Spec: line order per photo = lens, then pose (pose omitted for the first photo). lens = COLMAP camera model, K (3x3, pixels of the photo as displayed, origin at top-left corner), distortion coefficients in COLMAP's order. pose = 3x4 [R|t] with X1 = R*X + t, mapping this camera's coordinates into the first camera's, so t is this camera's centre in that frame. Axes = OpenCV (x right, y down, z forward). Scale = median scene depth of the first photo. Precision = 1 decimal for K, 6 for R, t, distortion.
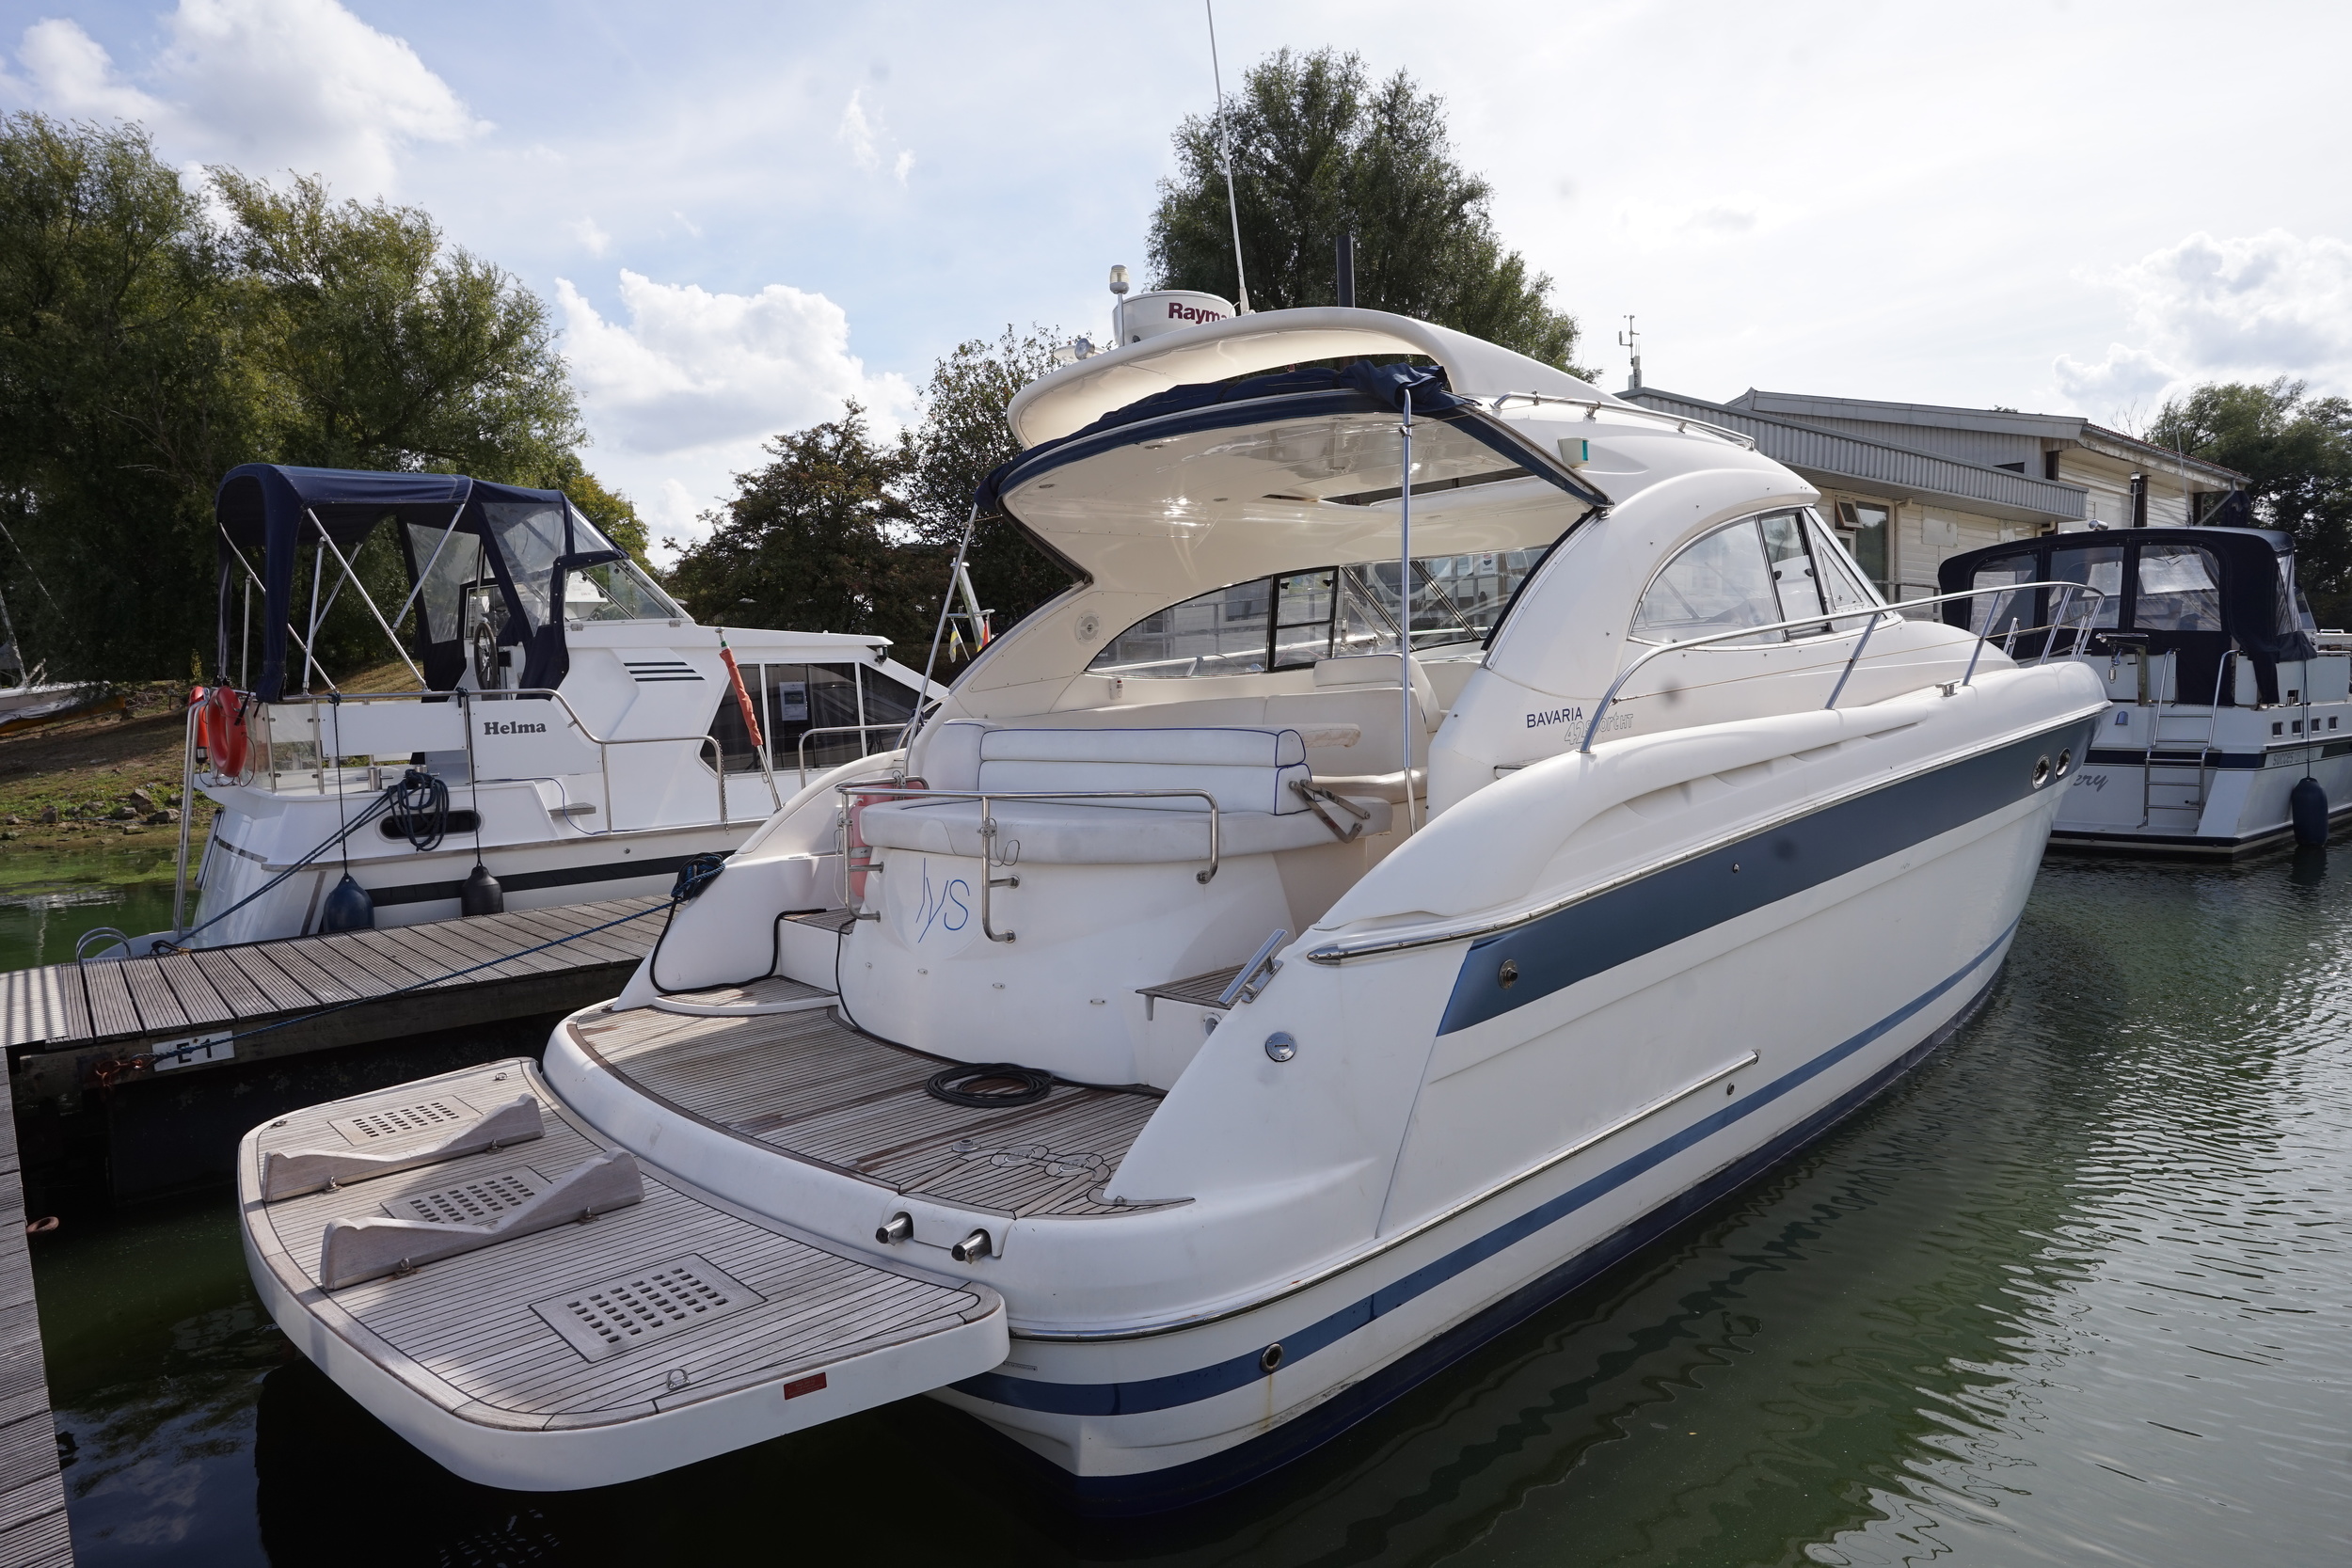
lens RADIAL K [[1358.8, 0, 1165.8], [0, 1358.8, 788.9], [0, 0, 1]] dist [-0.002313, -0.000492]
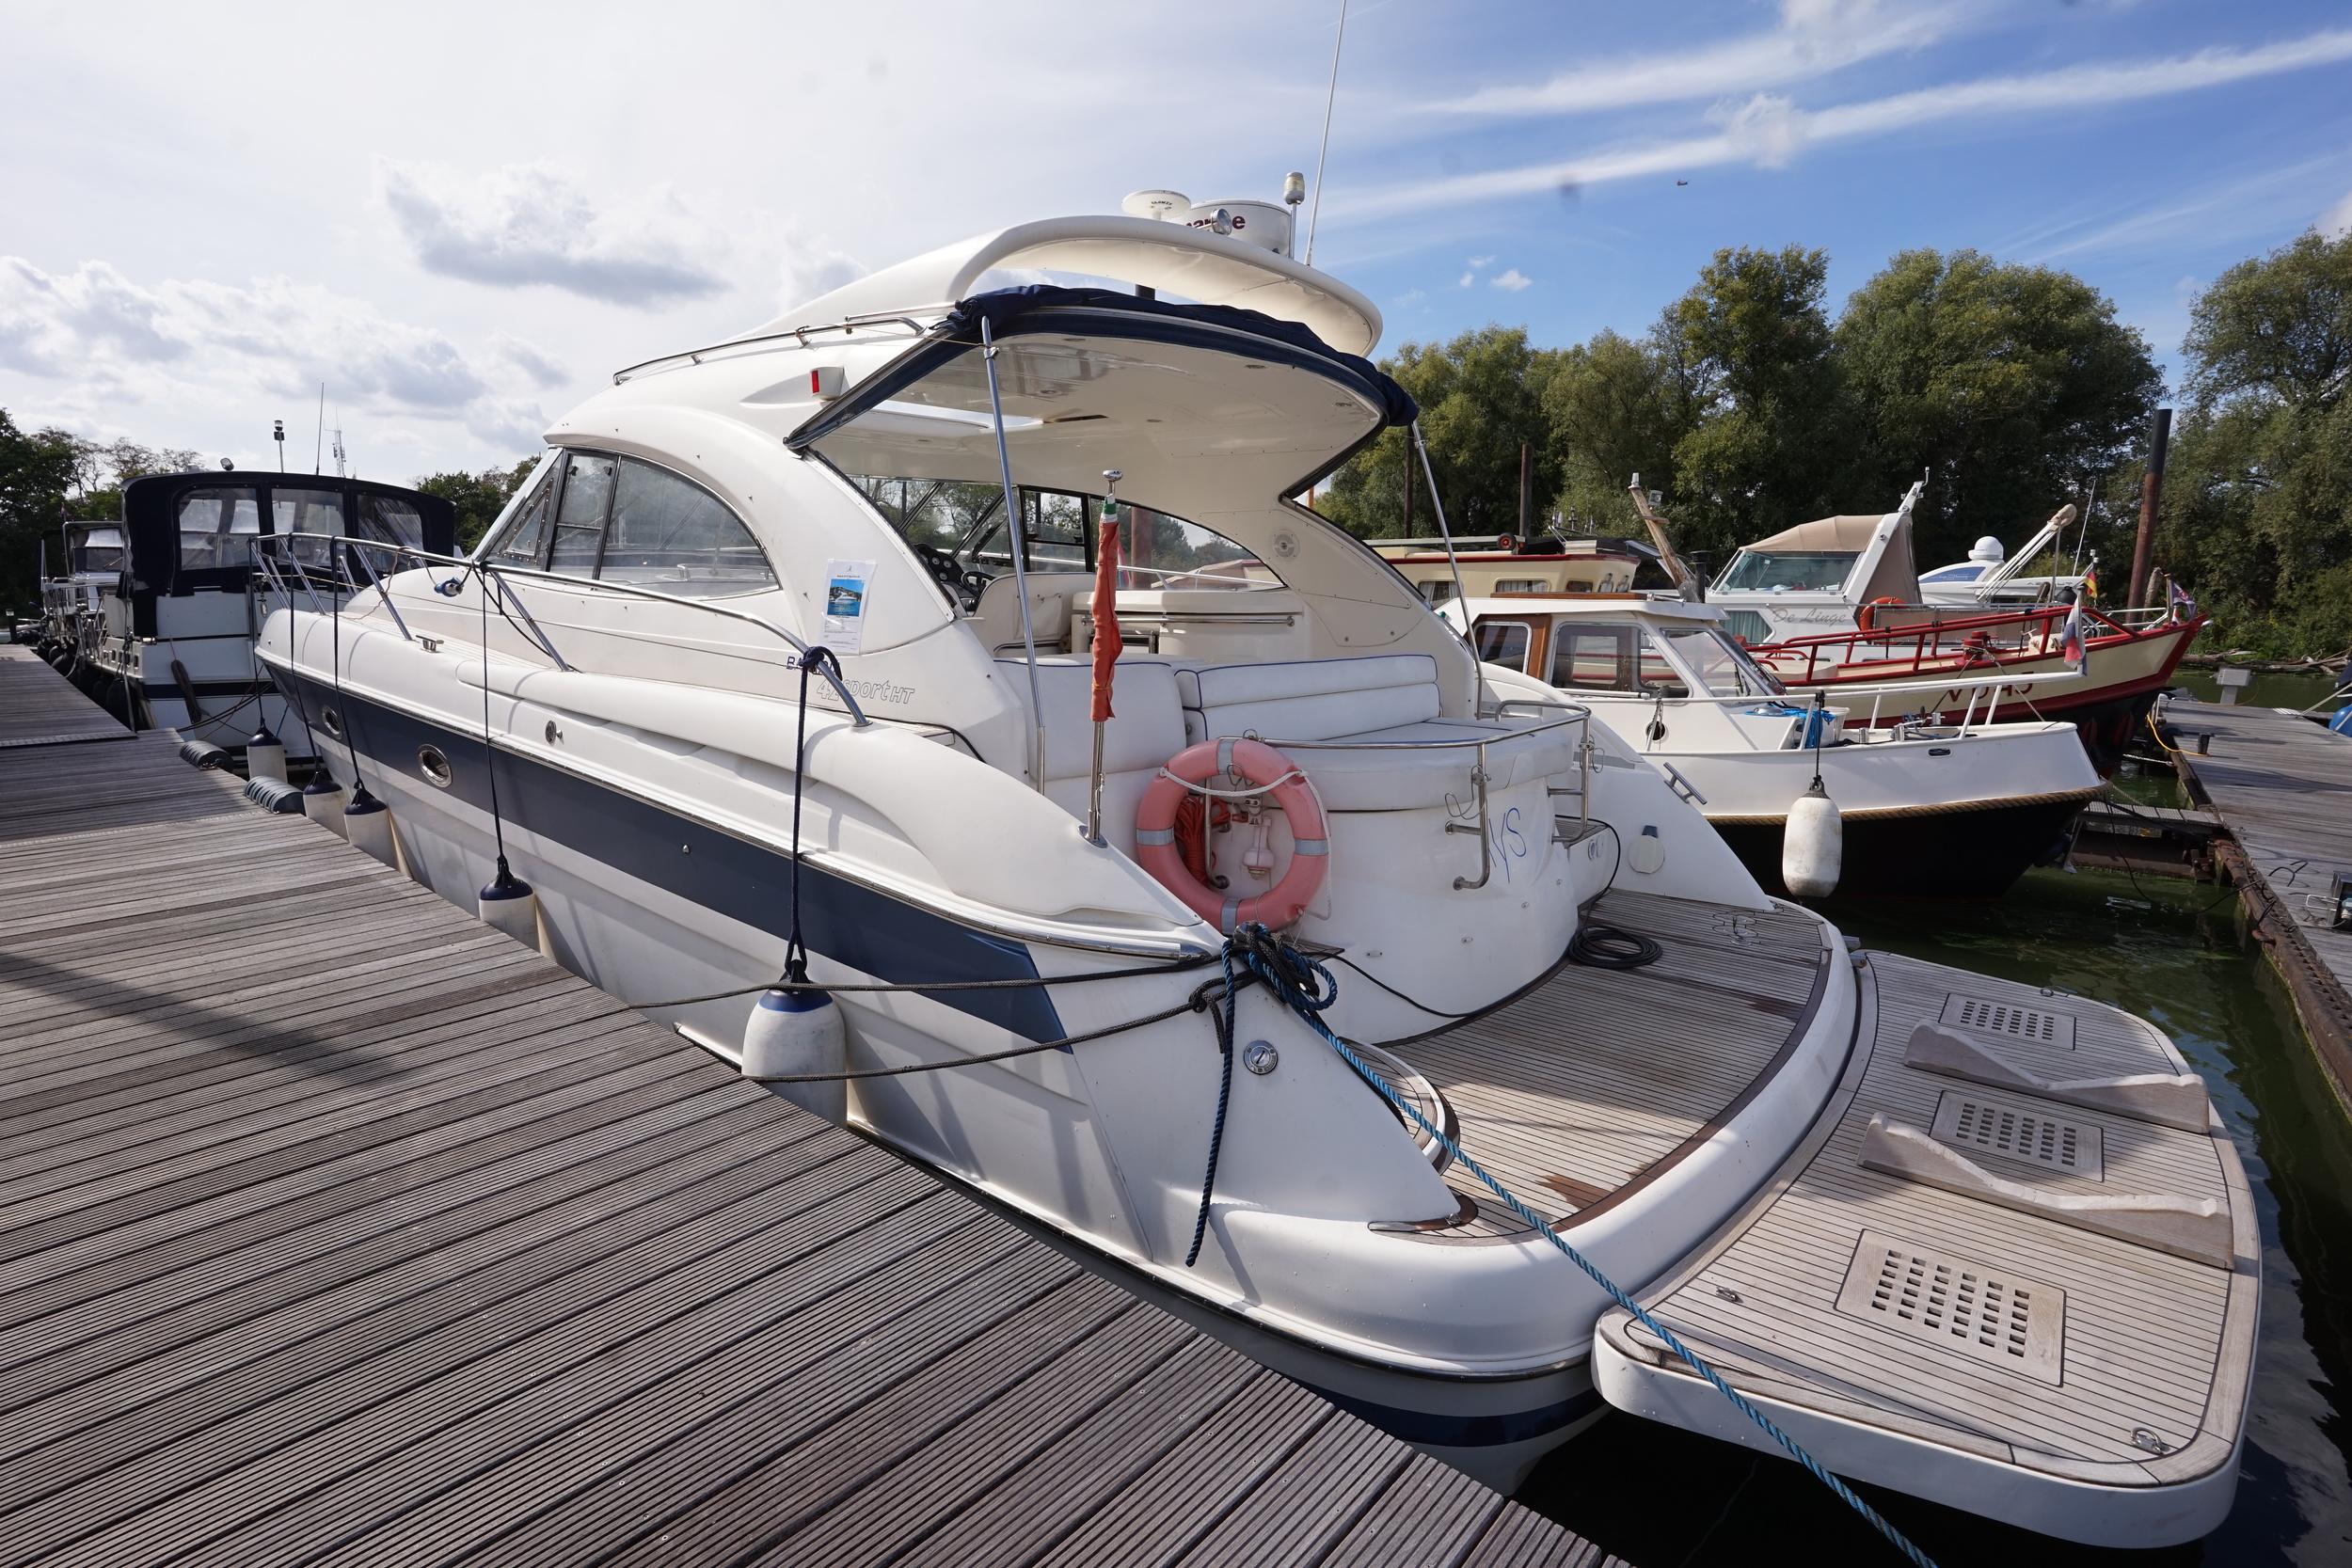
lens RADIAL K [[1152.2, 0, 1176.1], [0, 1152.2, 779.1], [0, 0, 1]] dist [-0.076063, 0.033663]
pose [[-0.143223, -0.127196, 0.981483, -0.497717], [0.068330, 0.988069, 0.138021, -0.046323], [-0.987329, 0.086832, -0.132823, 0.710284]]
